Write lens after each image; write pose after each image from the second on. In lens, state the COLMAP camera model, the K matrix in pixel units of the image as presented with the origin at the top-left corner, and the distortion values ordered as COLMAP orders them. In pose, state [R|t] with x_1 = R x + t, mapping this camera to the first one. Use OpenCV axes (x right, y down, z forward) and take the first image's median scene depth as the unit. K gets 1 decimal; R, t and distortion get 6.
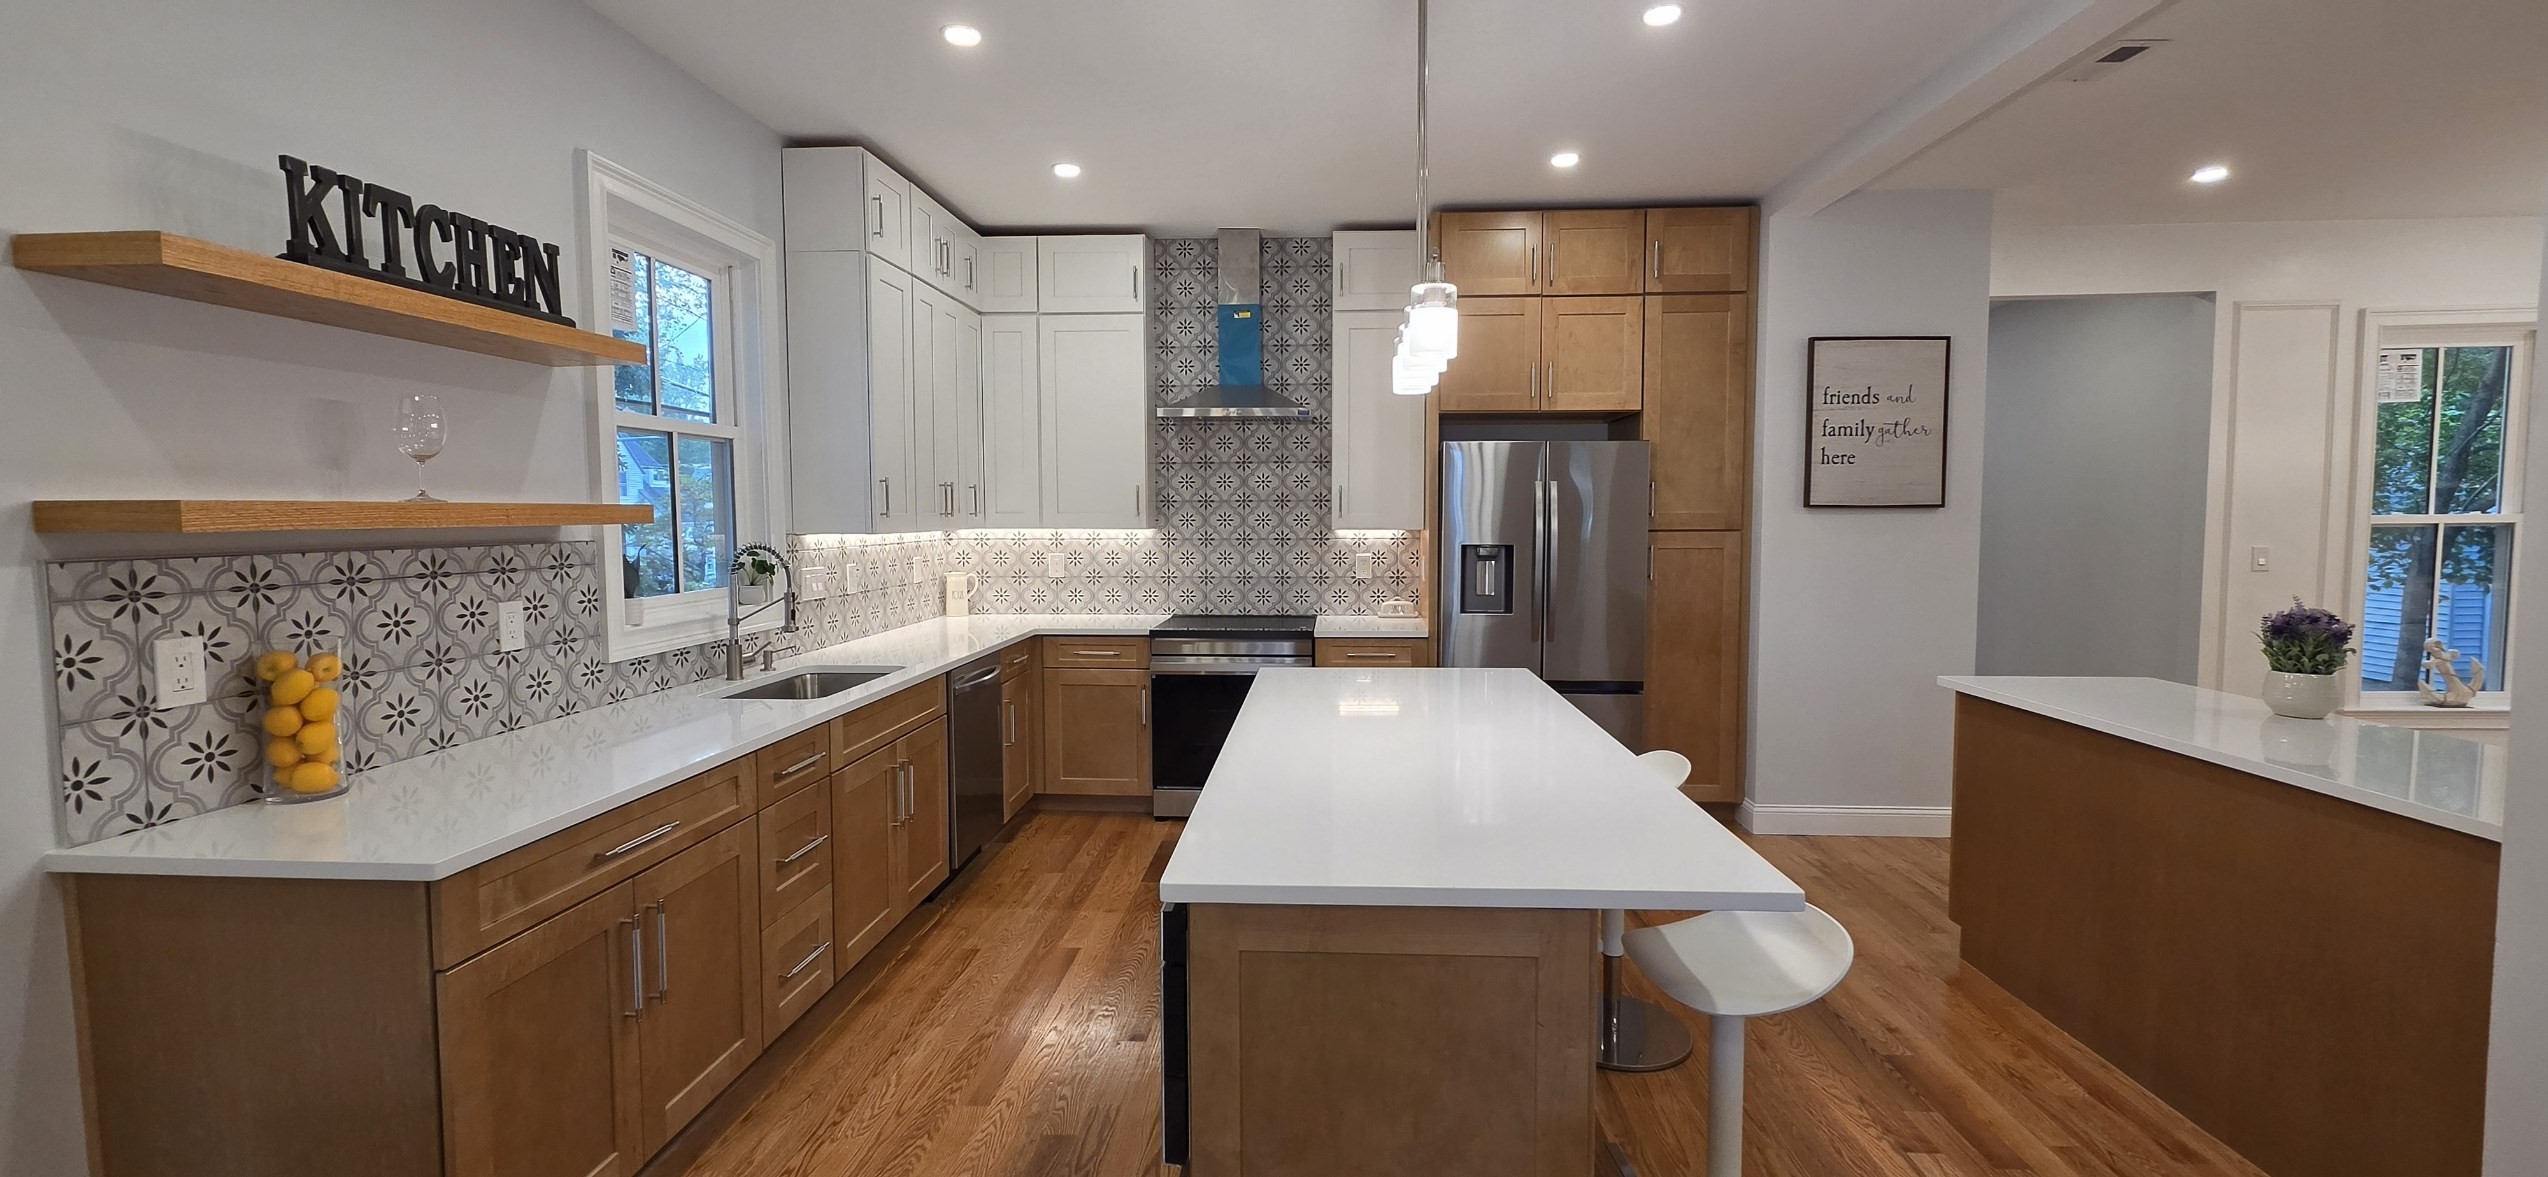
lens RADIAL K [[1057.1, 0, 1280.3], [0, 1057.1, 575.3], [0, 0, 1]] dist [0.000282, -0.000078]
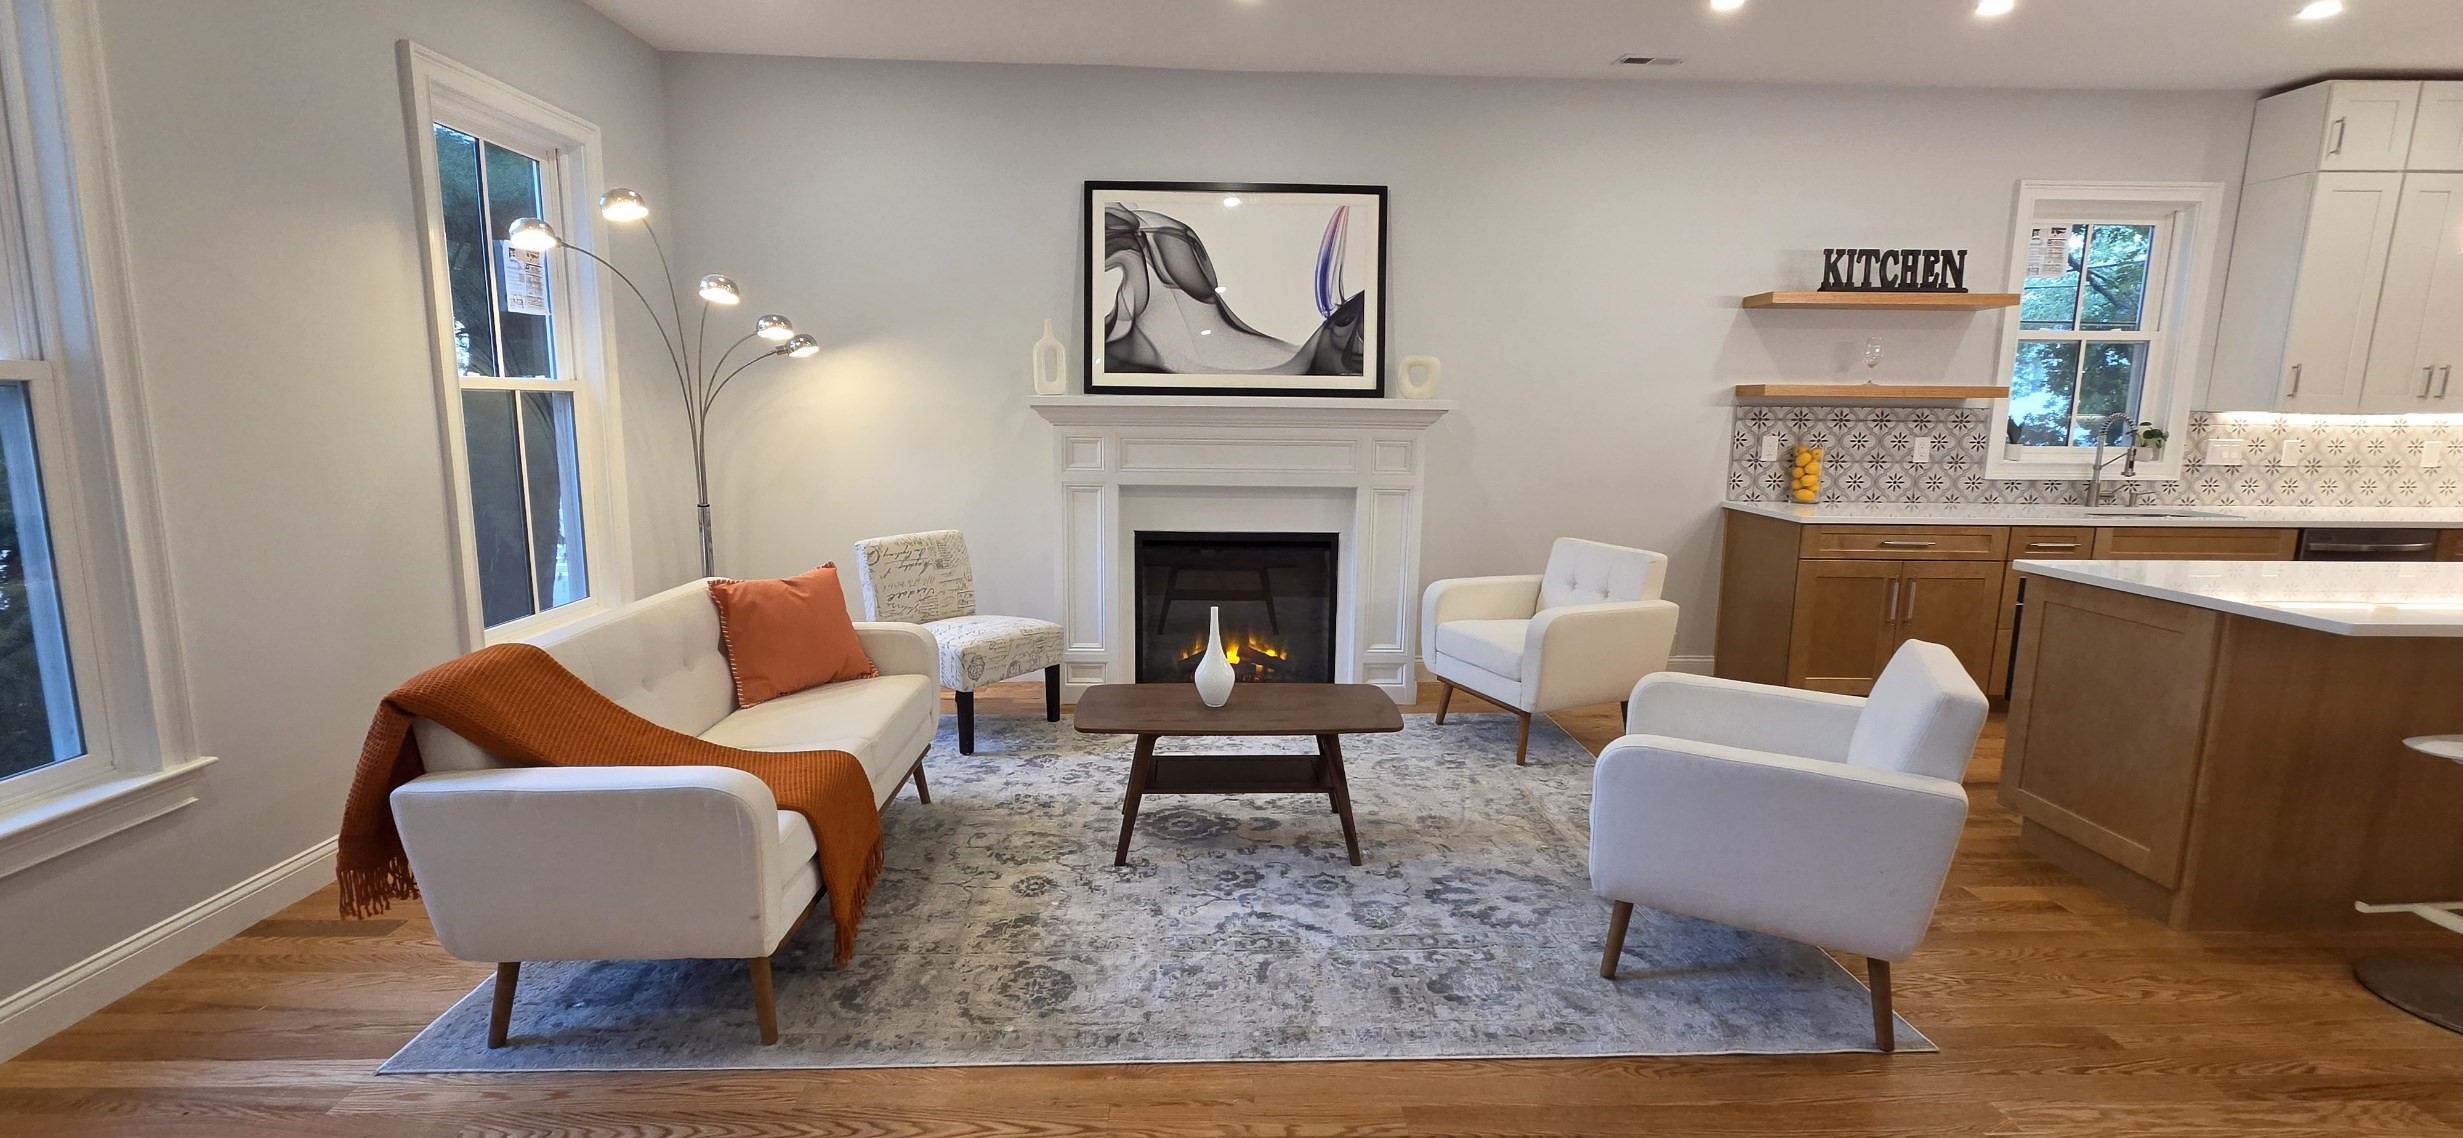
lens RADIAL K [[993.8, 0, 1231.5], [0, 993.8, 569.0], [0, 0, 1]] dist [-0.000046, -0.000062]
pose [[0.089141, 0.164591, -0.982326, 0.565784], [-0.068661, 0.984921, 0.158795, 0.034022], [0.993650, 0.053292, 0.099097, -0.250961]]
